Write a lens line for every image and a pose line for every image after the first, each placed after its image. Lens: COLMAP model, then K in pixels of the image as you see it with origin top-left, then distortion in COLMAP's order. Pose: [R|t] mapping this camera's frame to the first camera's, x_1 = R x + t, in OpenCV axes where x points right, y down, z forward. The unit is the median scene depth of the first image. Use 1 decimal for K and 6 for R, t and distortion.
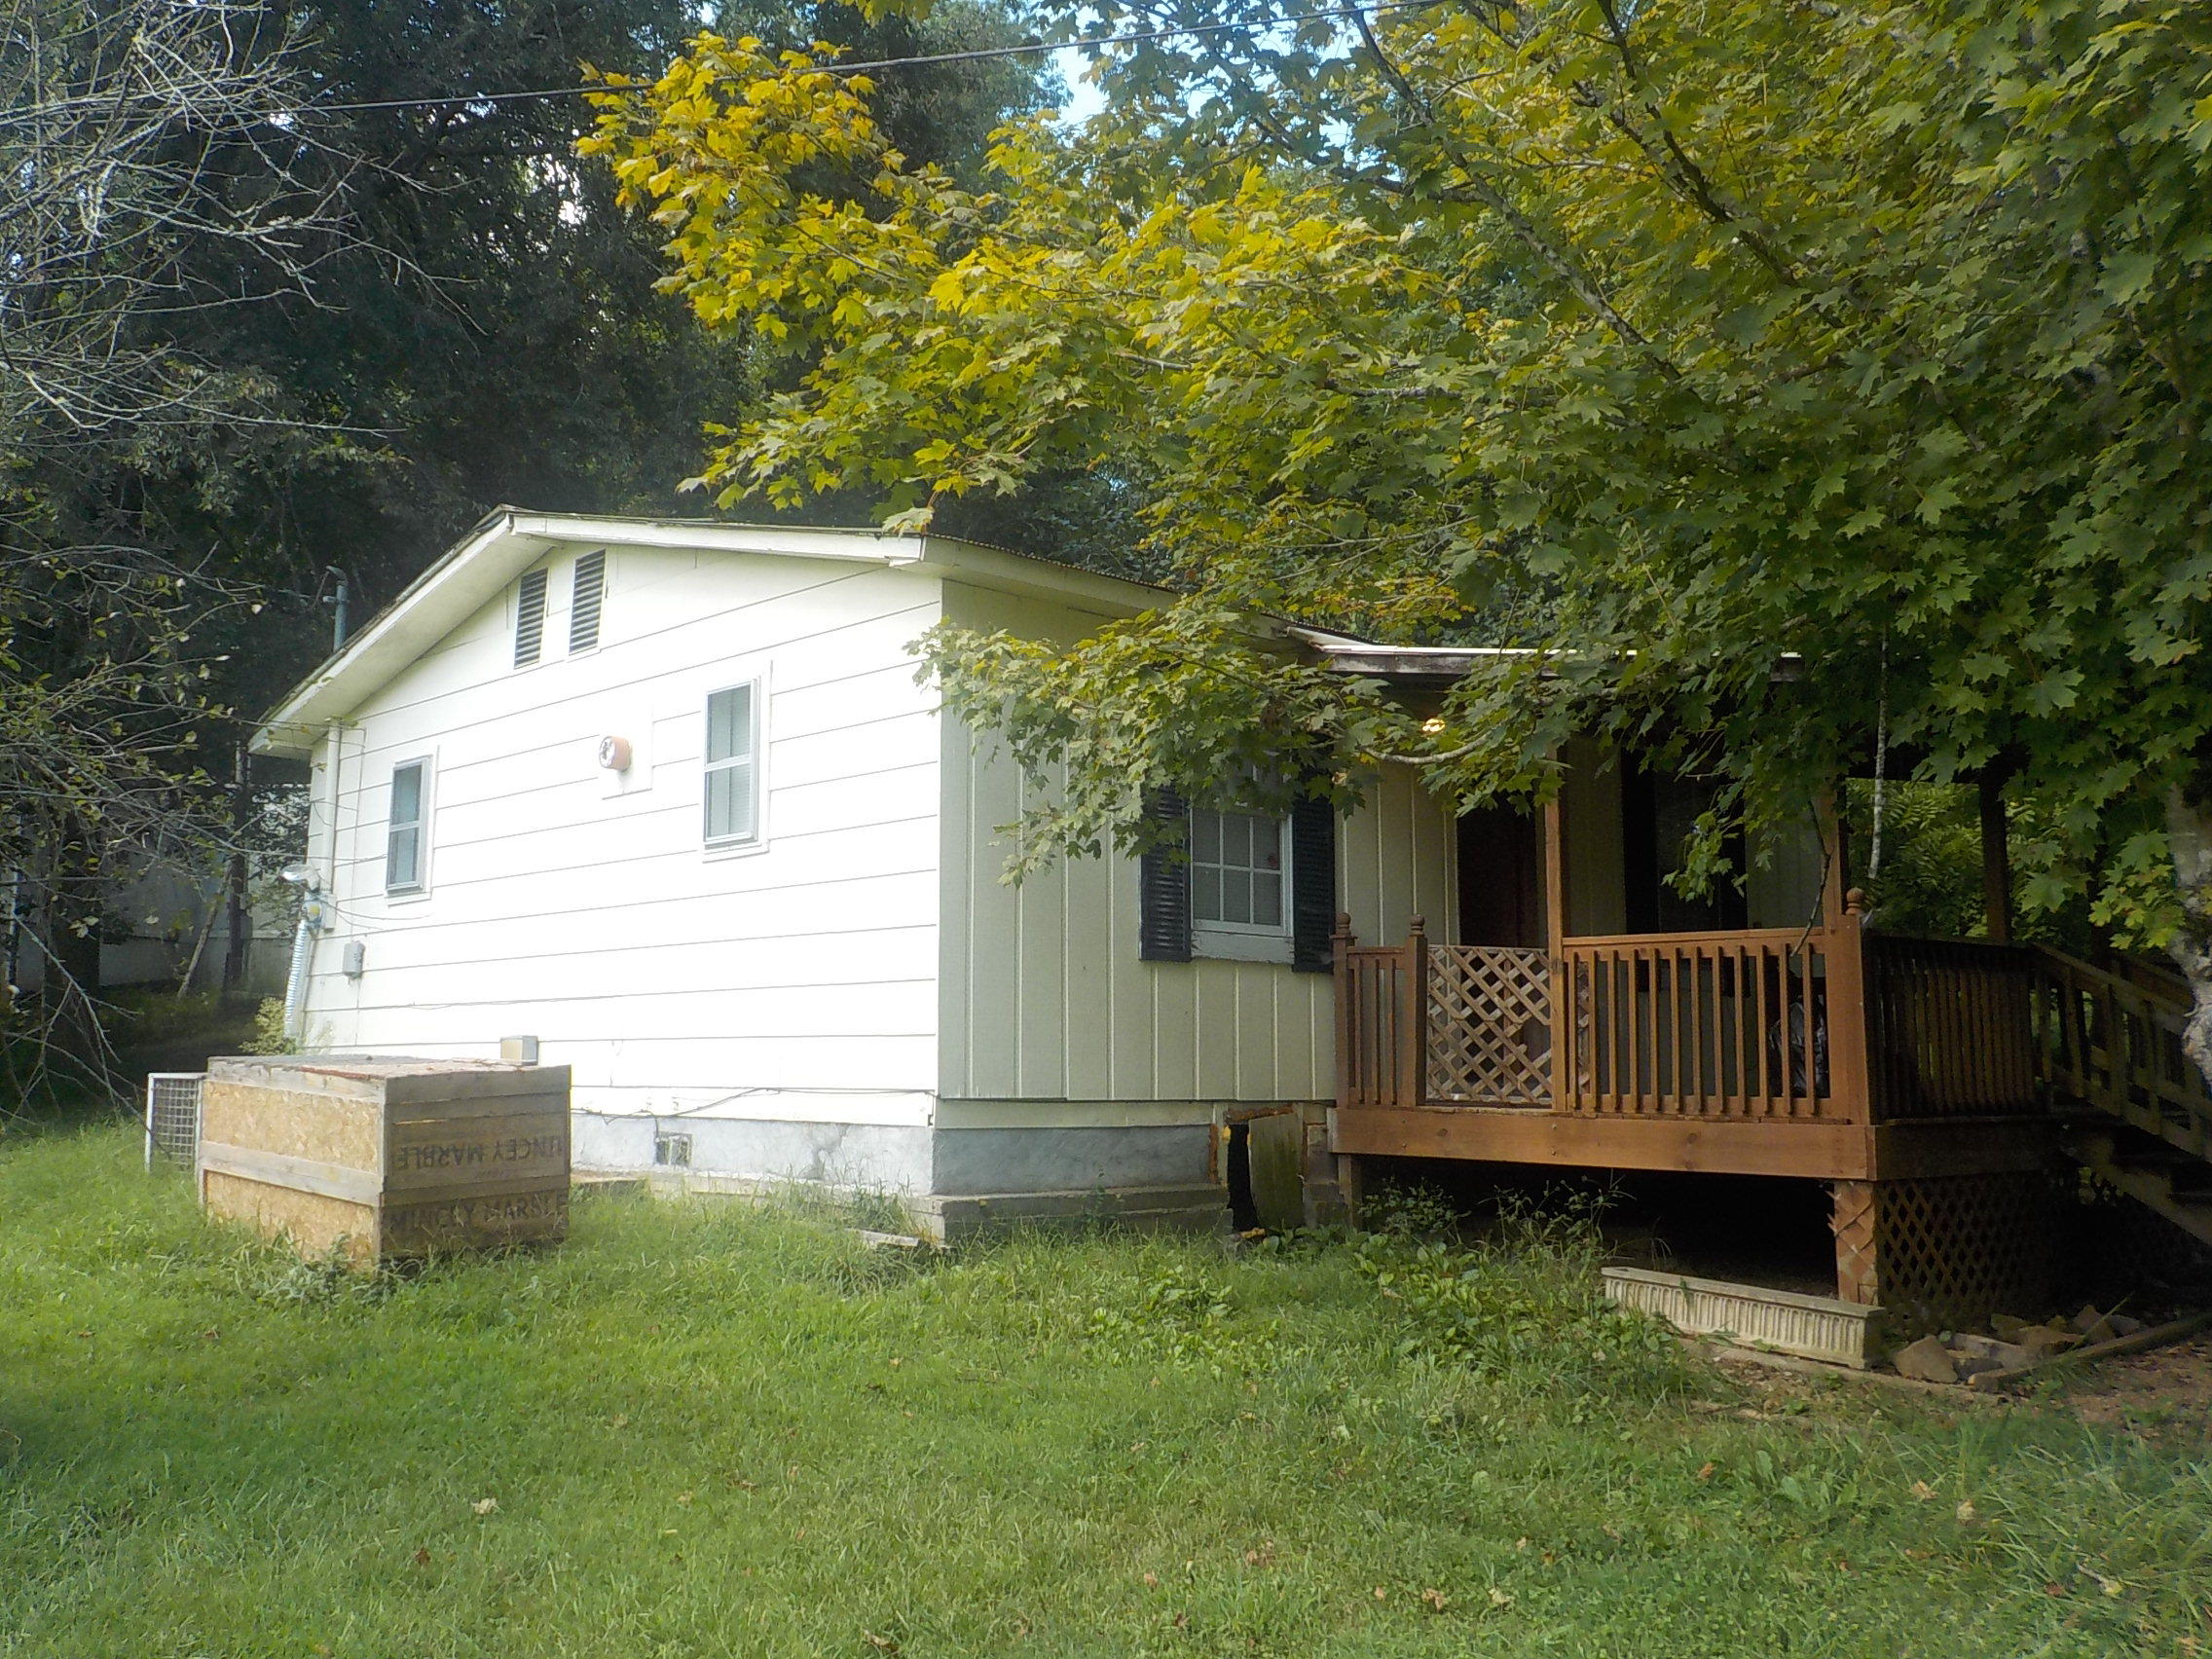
lens RADIAL K [[2042.4, 0, 1107.7], [0, 2042.4, 817.6], [0, 0, 1]] dist [-0.001483, 0.000000]
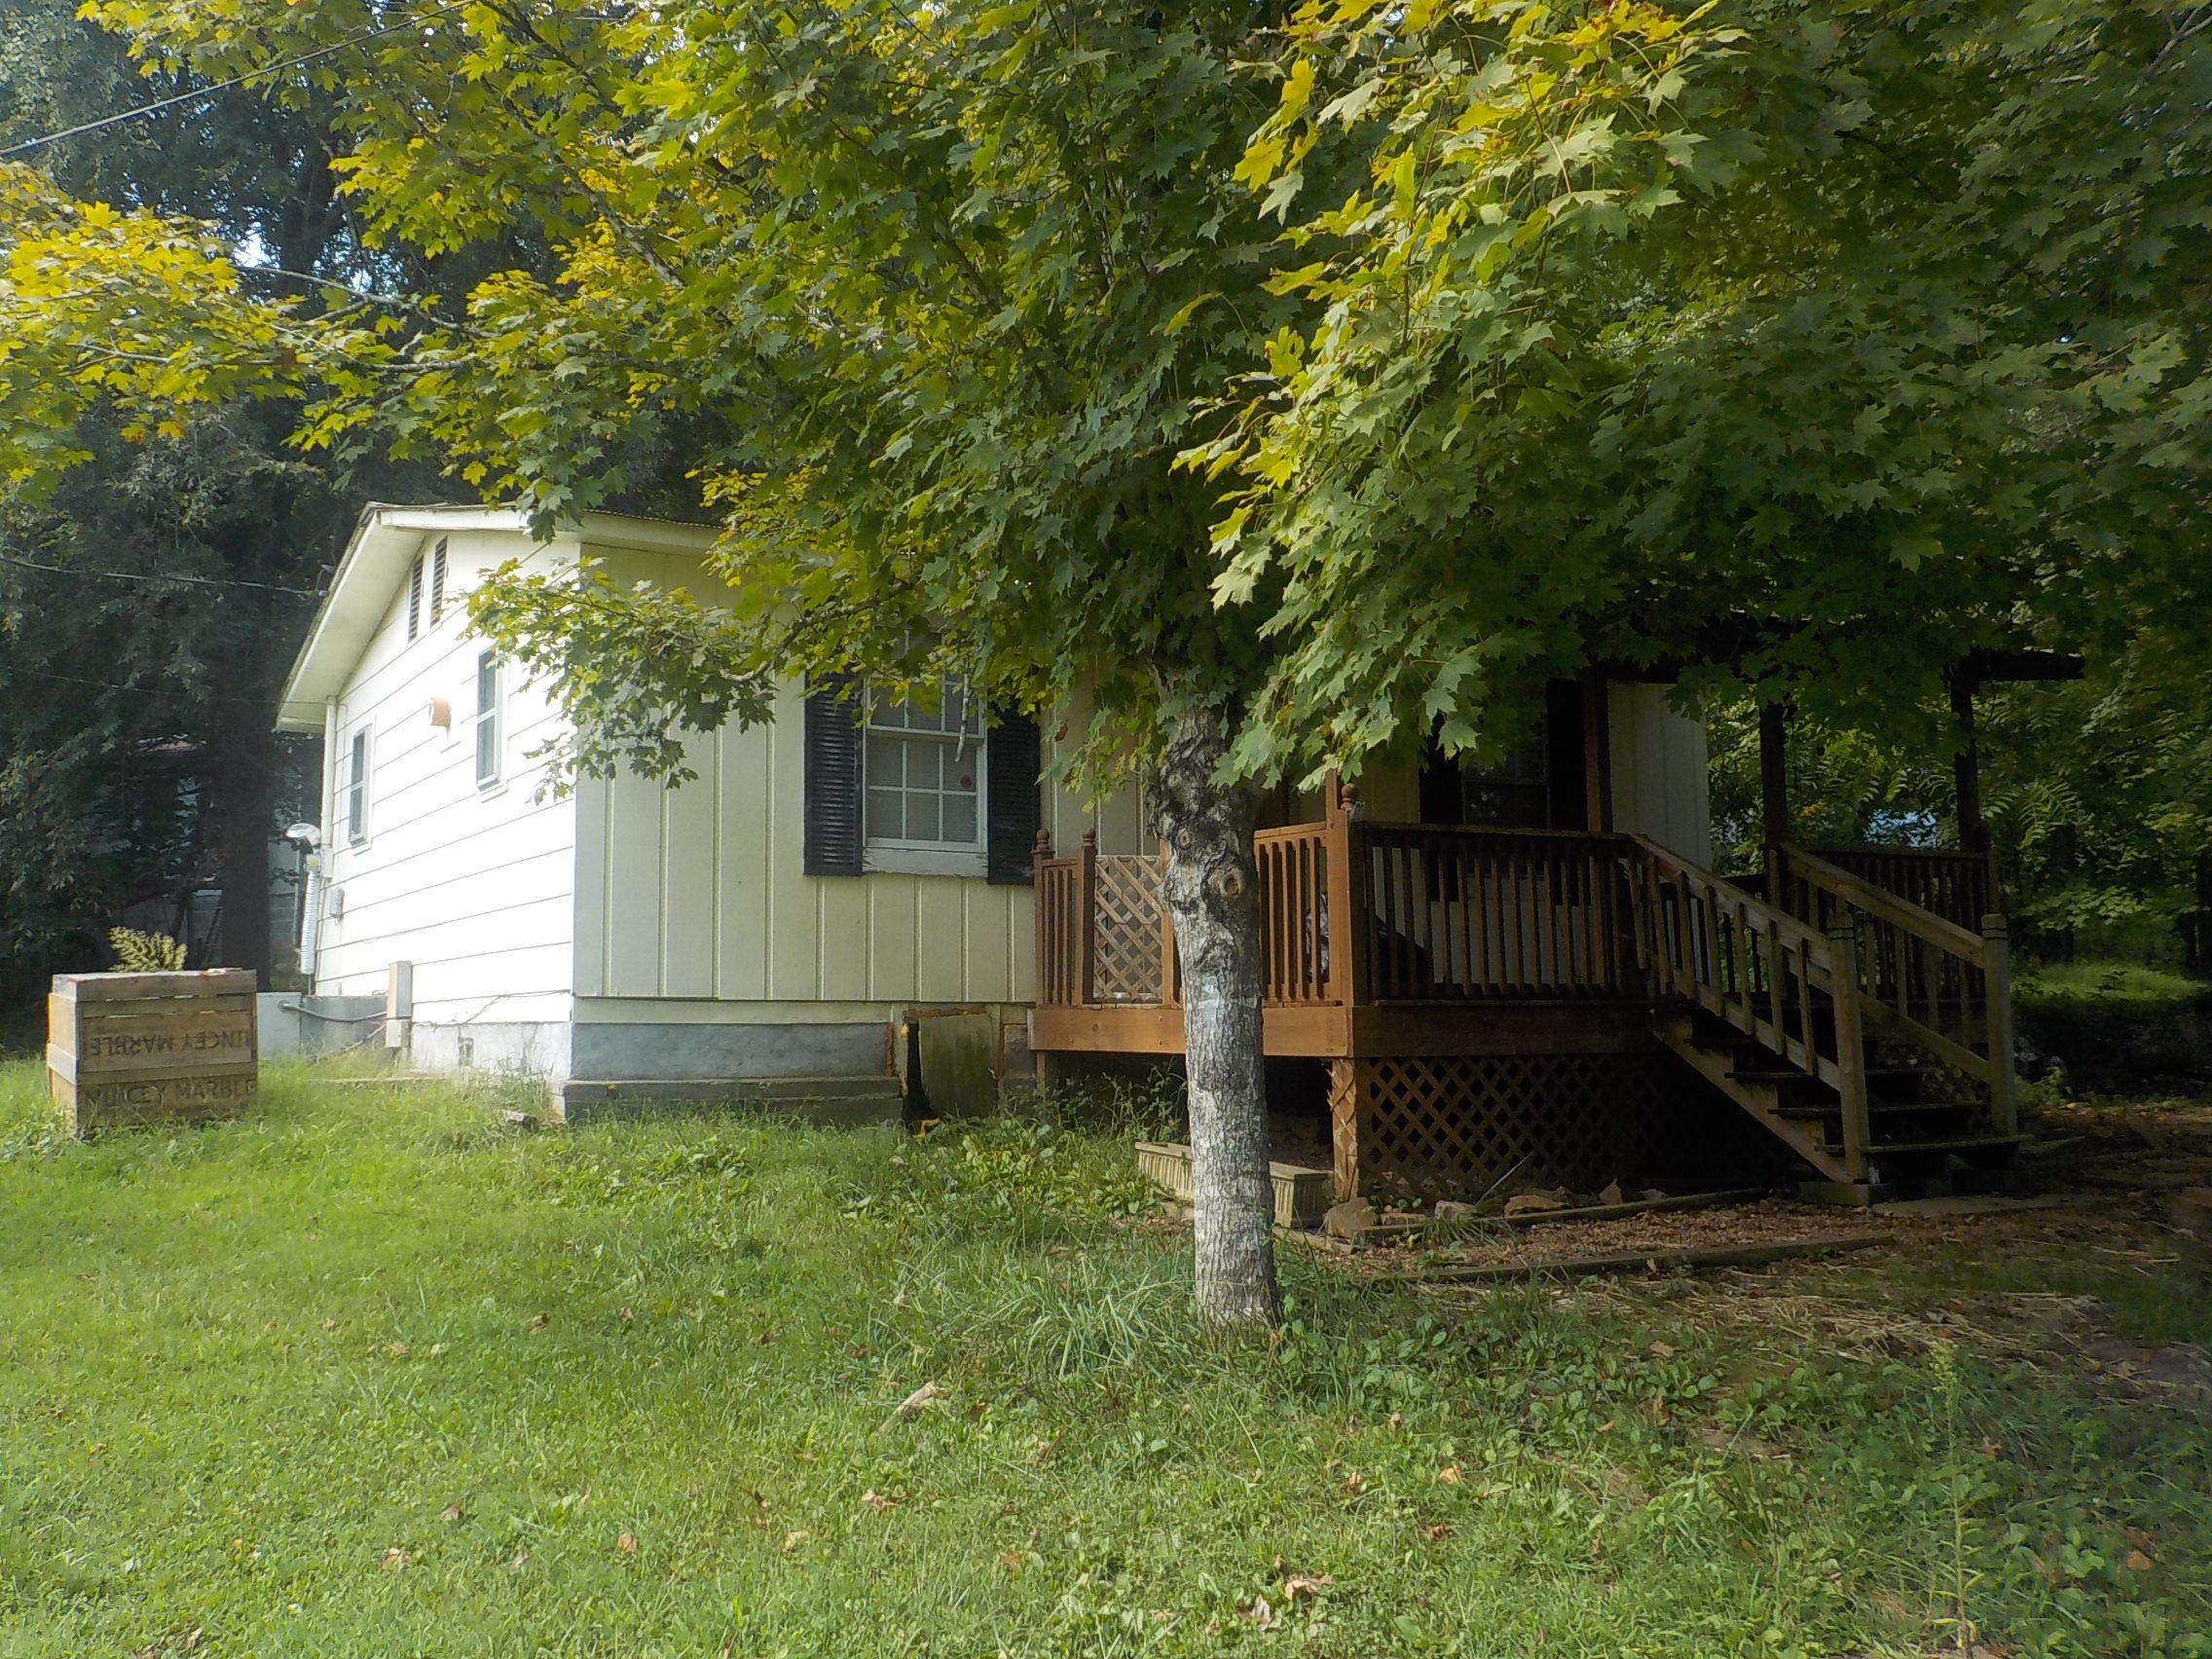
lens RADIAL K [[2042.4, 0, 1104.9], [0, 2042.4, 837.7], [0, 0, 1]] dist [-0.001483, 0.000000]
pose [[0.976125, -0.032455, -0.214771, 0.405980], [0.038473, 0.998974, 0.023901, 0.028447], [0.213775, -0.031594, 0.976372, -0.049569]]
